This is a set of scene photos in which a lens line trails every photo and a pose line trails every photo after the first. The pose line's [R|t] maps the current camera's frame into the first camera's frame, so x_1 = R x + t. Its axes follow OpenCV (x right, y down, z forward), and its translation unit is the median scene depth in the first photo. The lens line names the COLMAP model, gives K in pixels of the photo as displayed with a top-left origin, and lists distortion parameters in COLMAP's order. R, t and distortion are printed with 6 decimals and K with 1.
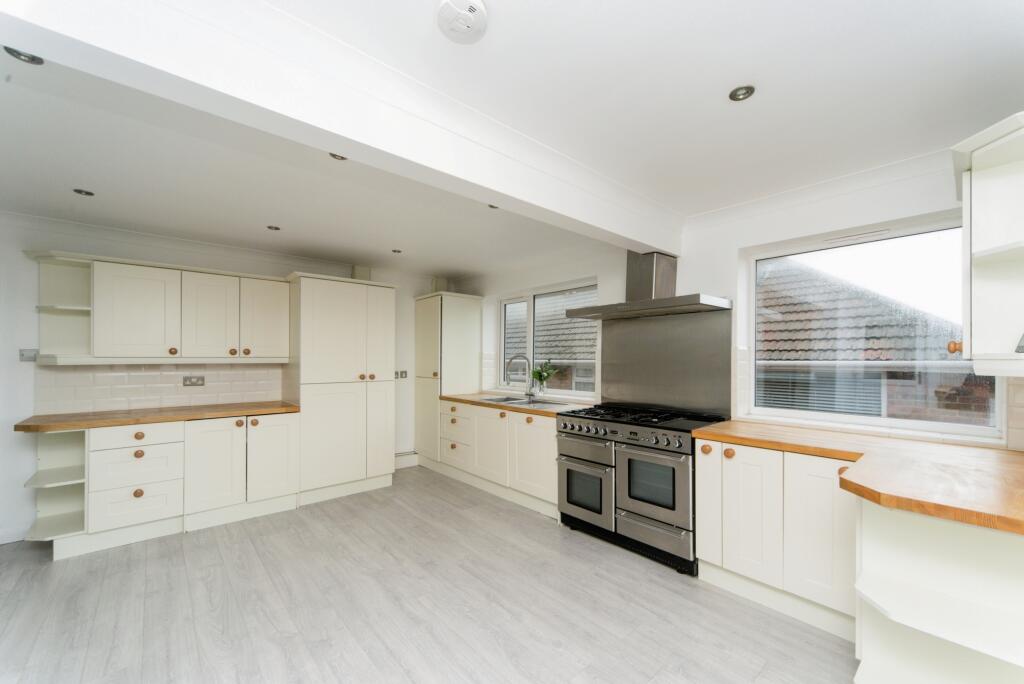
lens RADIAL K [[402.5, 0, 511.1], [0, 402.5, 359.9], [0, 0, 1]] dist [-0.001692, 0.000261]
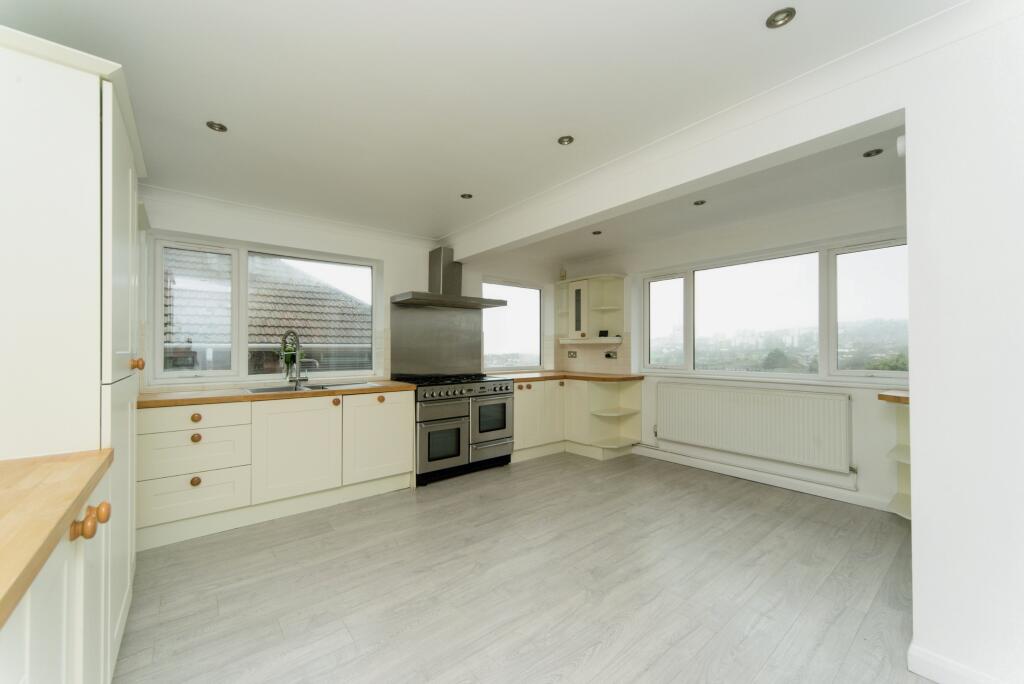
lens RADIAL K [[402.5, 0, 511.2], [0, 402.5, 343.4], [0, 0, 1]] dist [-0.001692, 0.000261]
pose [[0.034650, 0.008642, 0.999362, -0.902040], [0.003827, 0.999954, -0.008780, 0.026457], [-0.999392, 0.004128, 0.034615, 0.654923]]
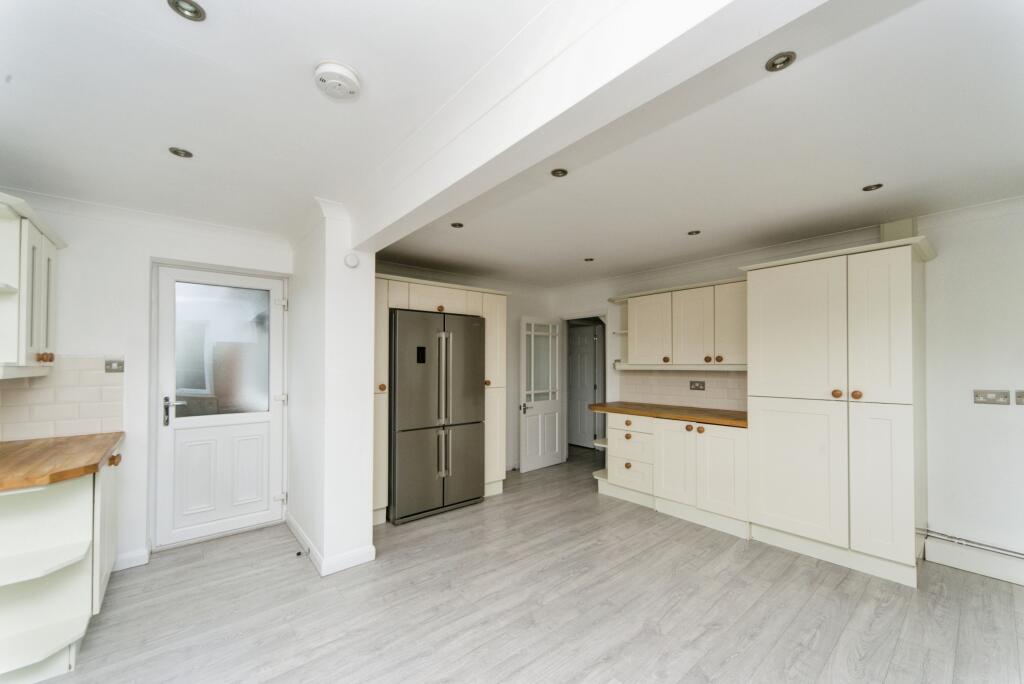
lens RADIAL K [[402.5, 0, 518.2], [0, 402.5, 356.5], [0, 0, 1]] dist [-0.001692, 0.000261]
pose [[-0.007279, -0.021828, -0.999735, 0.351475], [-0.012630, 0.999684, -0.021735, 0.001705], [0.999894, 0.012468, -0.007552, 0.527637]]
